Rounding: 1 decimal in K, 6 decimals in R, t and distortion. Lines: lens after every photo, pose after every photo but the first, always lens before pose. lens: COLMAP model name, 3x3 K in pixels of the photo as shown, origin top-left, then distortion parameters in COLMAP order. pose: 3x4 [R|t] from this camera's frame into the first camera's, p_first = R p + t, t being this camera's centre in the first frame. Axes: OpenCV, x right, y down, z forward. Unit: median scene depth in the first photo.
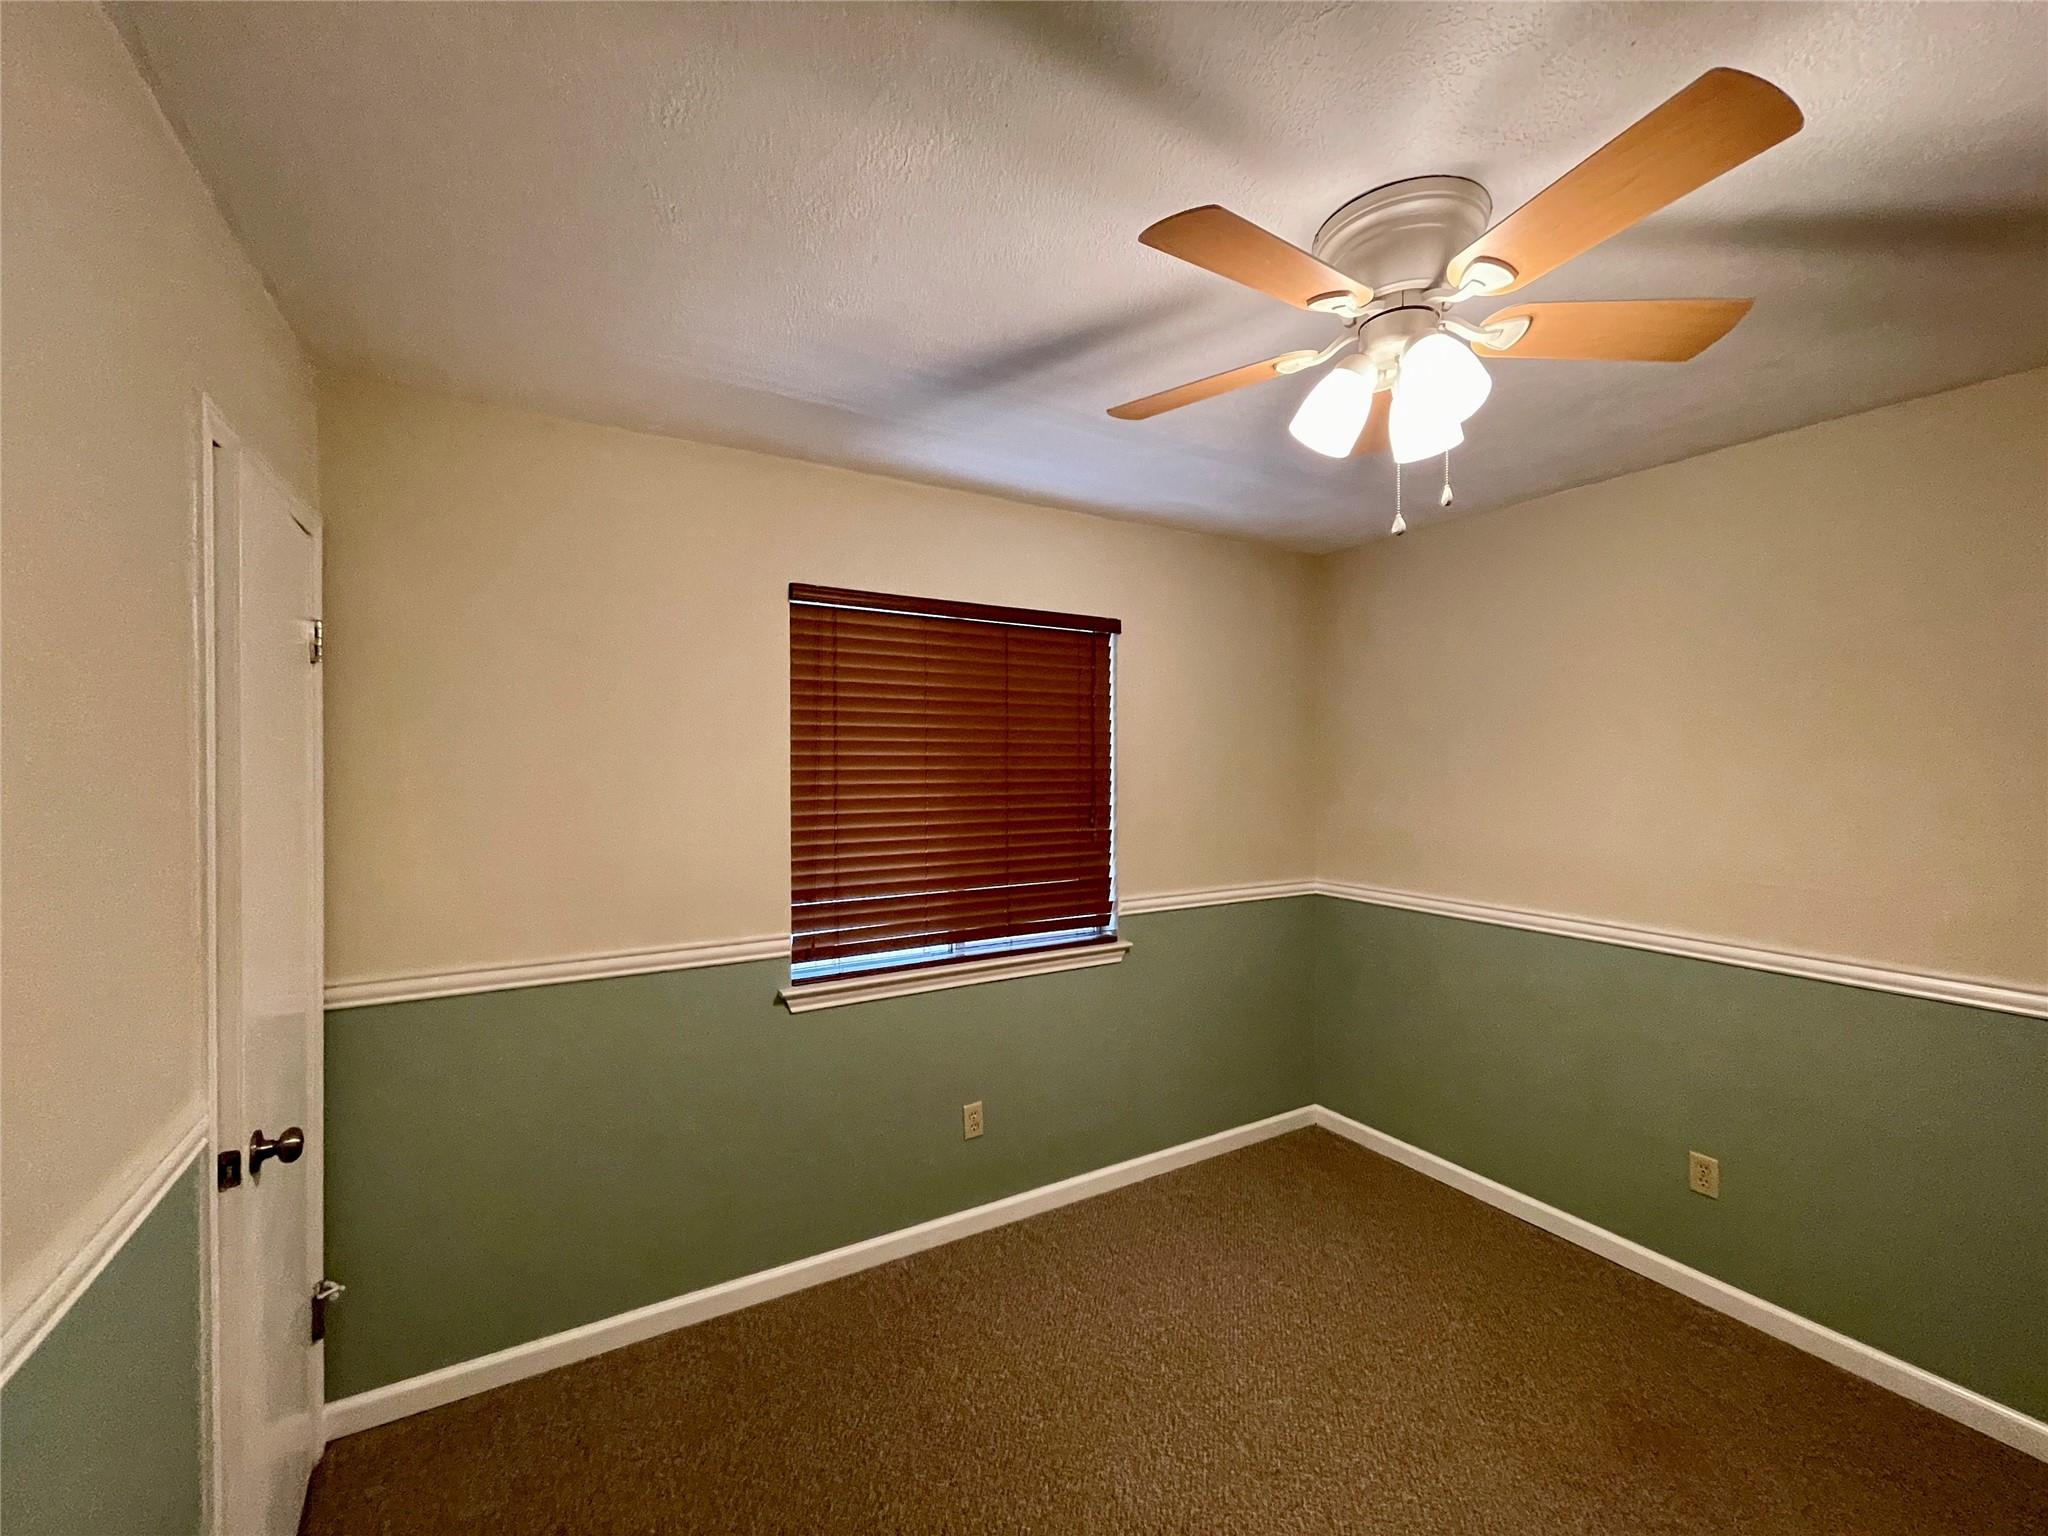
lens RADIAL K [[829.5, 0, 1024.0], [0, 829.5, 768.0], [0, 0, 1]] dist [-0.004794, -0.000656]
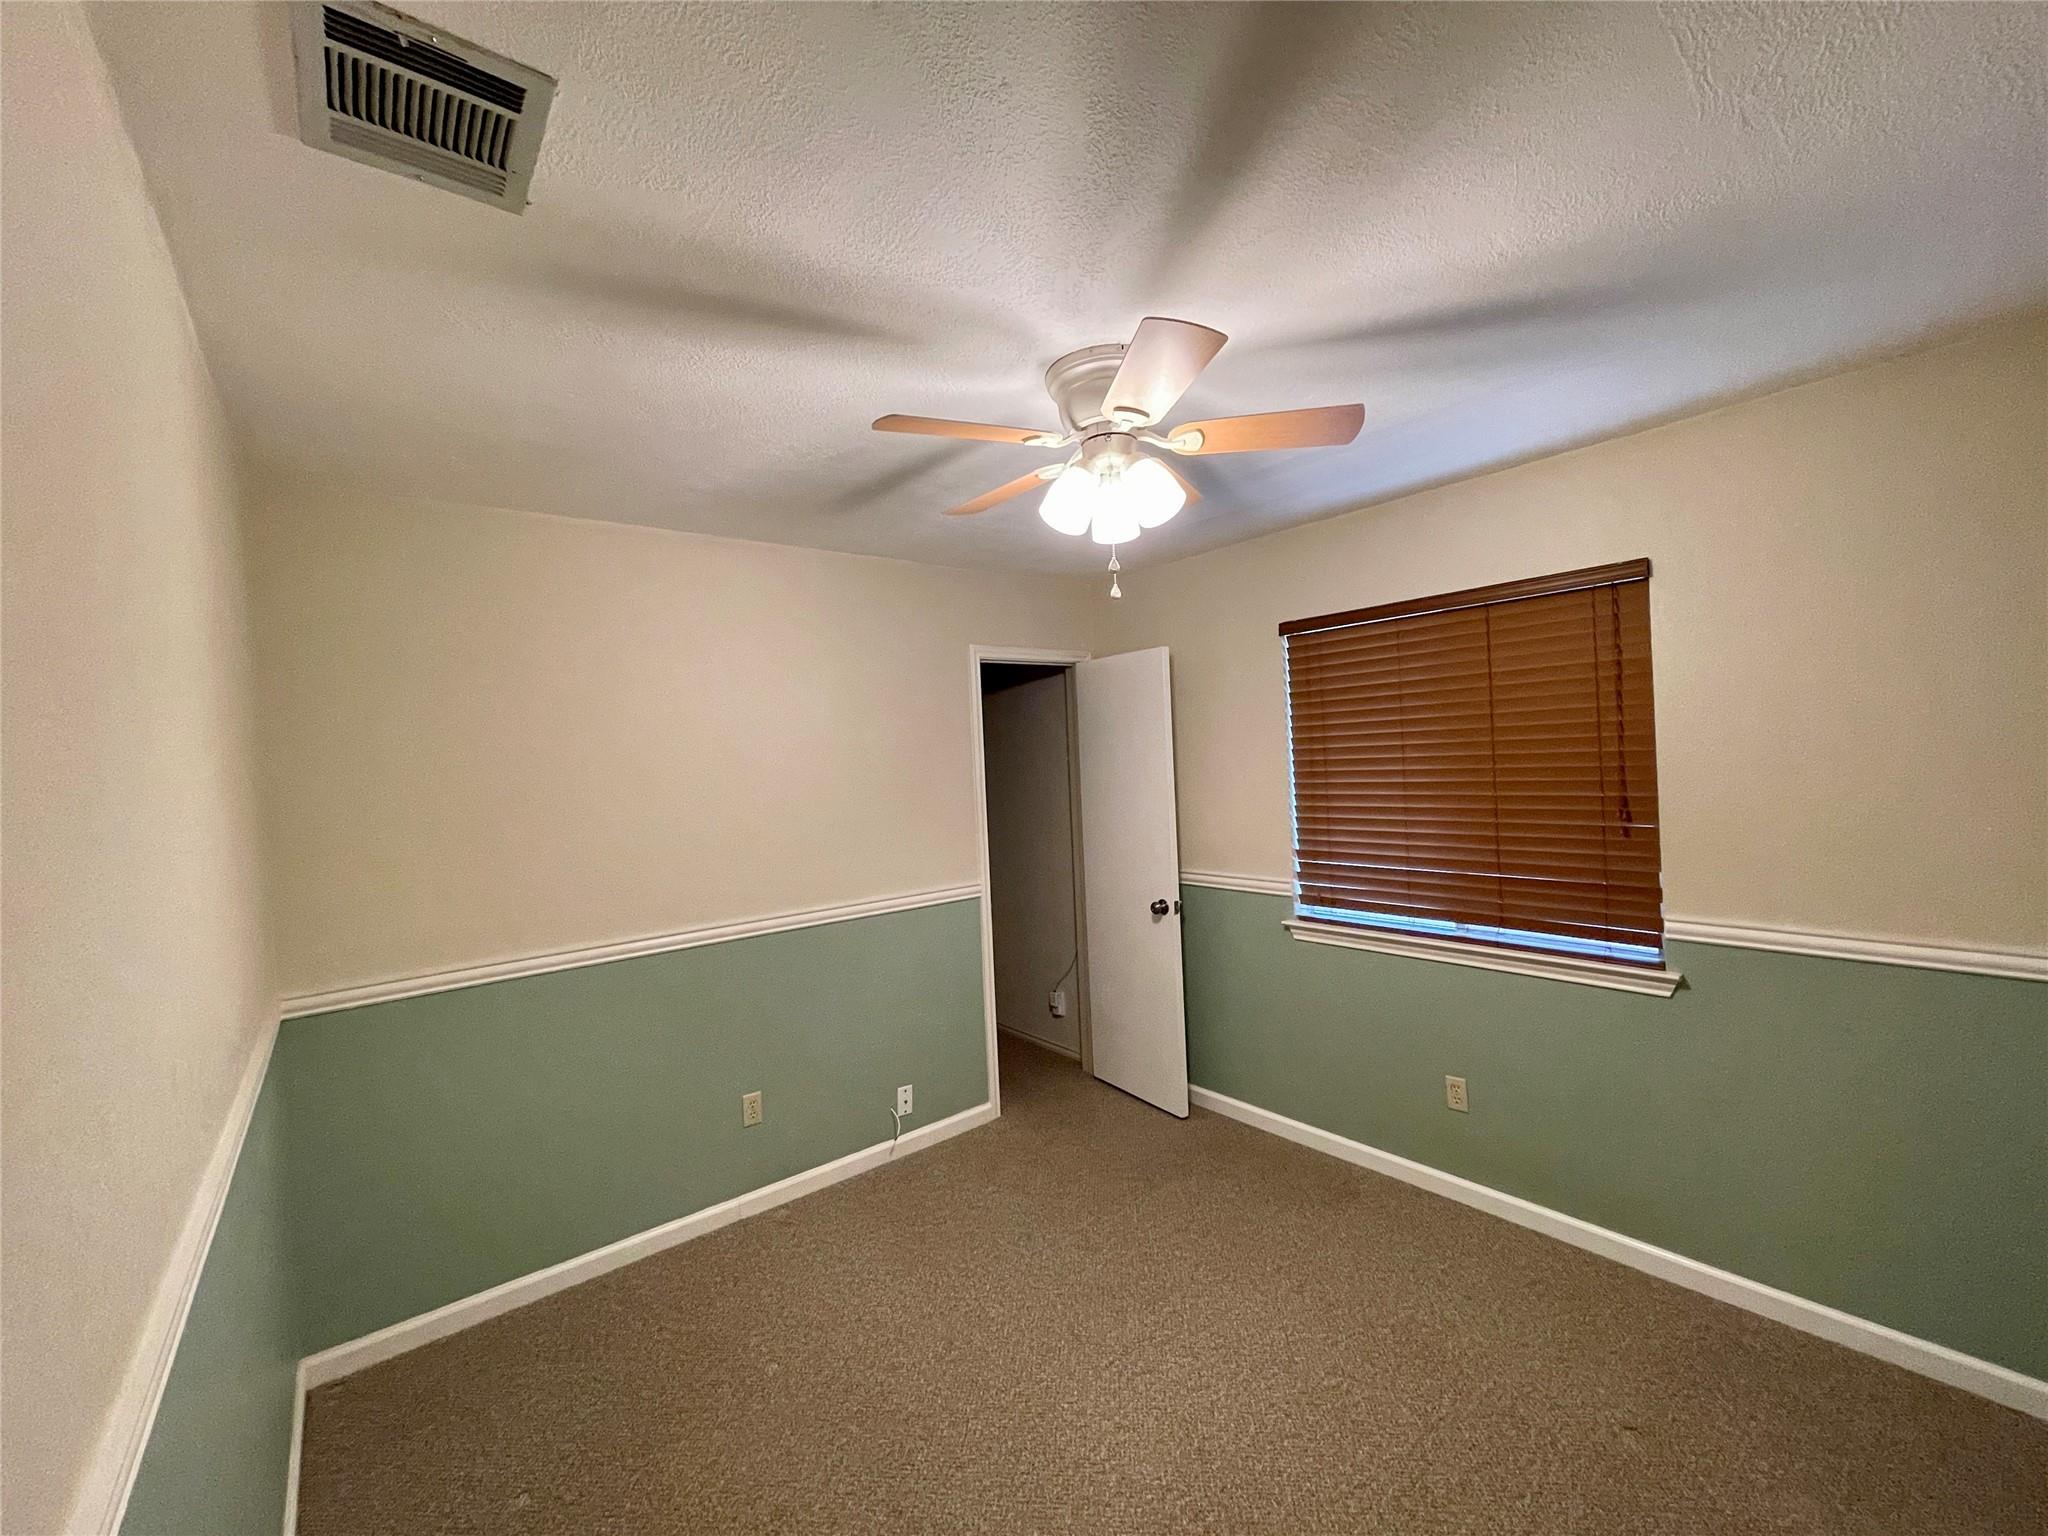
lens RADIAL K [[829.5, 0, 1024.0], [0, 829.5, 768.0], [0, 0, 1]] dist [-0.004794, -0.000656]
pose [[0.162184, 0.010670, -0.986703, 0.845131], [0.041305, 0.998992, 0.017592, -0.022676], [0.985896, -0.043609, 0.161580, 0.306072]]
